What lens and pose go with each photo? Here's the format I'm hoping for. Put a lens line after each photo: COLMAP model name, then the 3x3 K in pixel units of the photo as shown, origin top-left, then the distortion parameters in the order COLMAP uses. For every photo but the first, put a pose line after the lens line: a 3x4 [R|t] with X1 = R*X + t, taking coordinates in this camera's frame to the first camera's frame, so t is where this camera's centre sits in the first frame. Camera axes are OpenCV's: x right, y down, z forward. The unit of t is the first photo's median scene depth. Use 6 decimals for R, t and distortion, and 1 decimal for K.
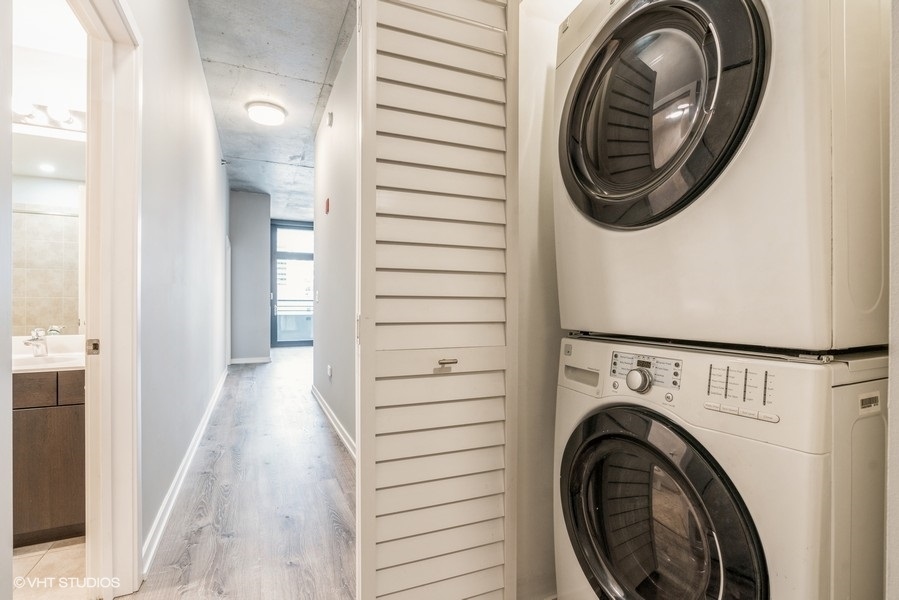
lens RADIAL K [[431.0, 0, 449.1], [0, 431.0, 302.5], [0, 0, 1]] dist [0.003198, 0.000975]
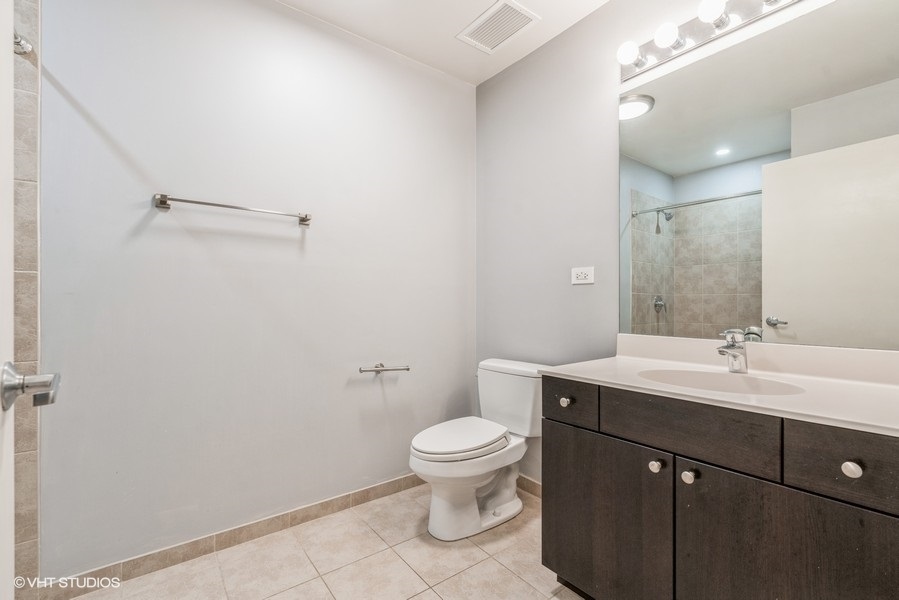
lens RADIAL K [[399.8, 0, 450.3], [0, 399.8, 303.8], [0, 0, 1]] dist [-0.010563, 0.003389]
pose [[0.244002, -0.003252, -0.969769, -0.240425], [0.000970, 0.999995, -0.003109, 0.011232], [0.969774, -0.000182, 0.244004, 0.222252]]
